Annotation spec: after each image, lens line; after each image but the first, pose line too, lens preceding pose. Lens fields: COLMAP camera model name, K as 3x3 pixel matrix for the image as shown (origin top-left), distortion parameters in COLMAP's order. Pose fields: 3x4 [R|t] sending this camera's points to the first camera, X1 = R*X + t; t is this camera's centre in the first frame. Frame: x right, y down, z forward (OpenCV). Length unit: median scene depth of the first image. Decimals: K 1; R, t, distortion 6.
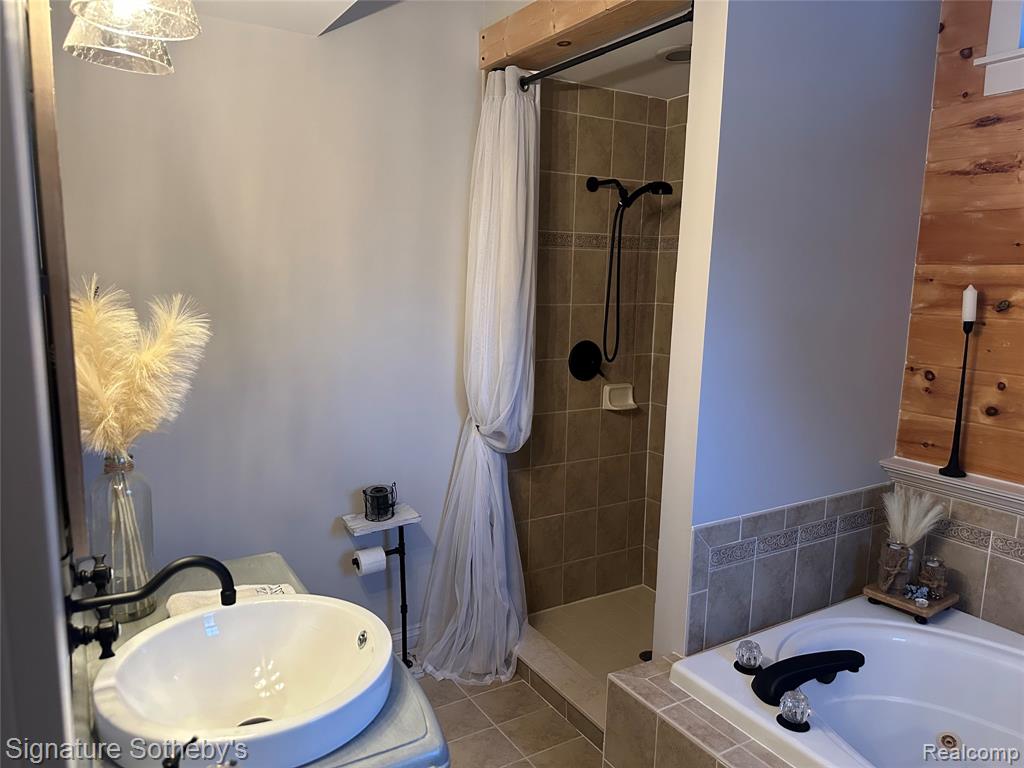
lens RADIAL K [[723.3, 0, 517.1], [0, 723.3, 385.0], [0, 0, 1]] dist [-0.003225, 0.000168]
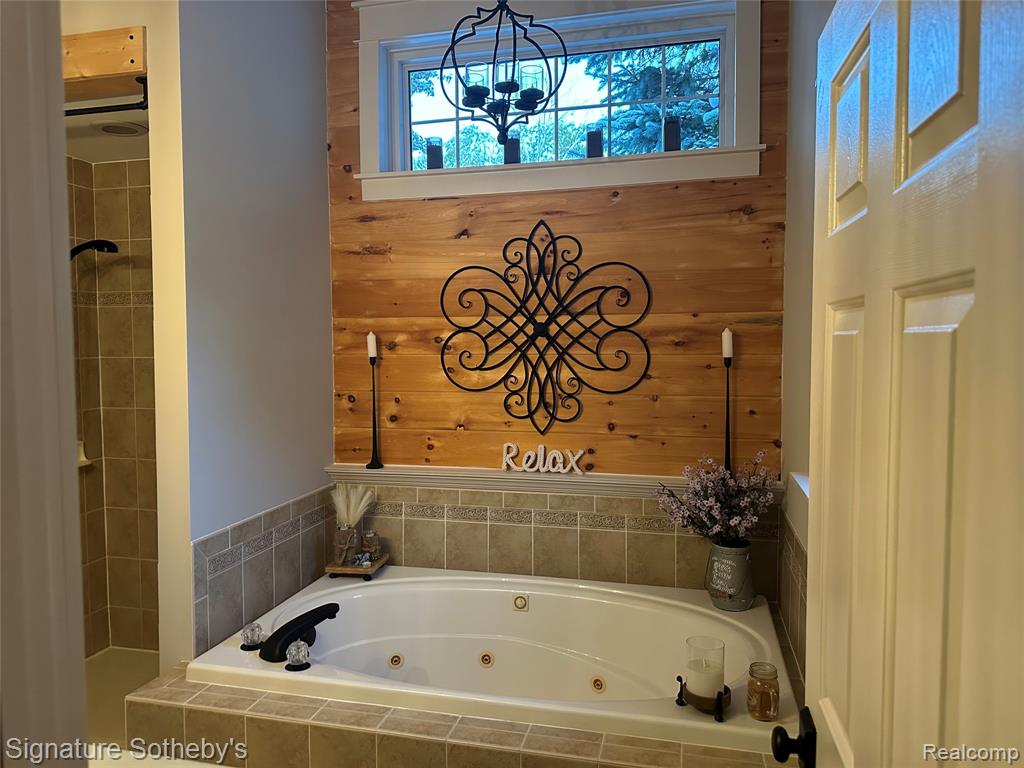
lens RADIAL K [[723.3, 0, 517.1], [0, 723.3, 385.0], [0, 0, 1]] dist [-0.003225, 0.000168]
pose [[0.707678, -0.065005, 0.703539, -0.169313], [0.120687, 0.992246, -0.029716, 0.040794], [-0.696152, 0.105937, 0.710035, -0.191802]]
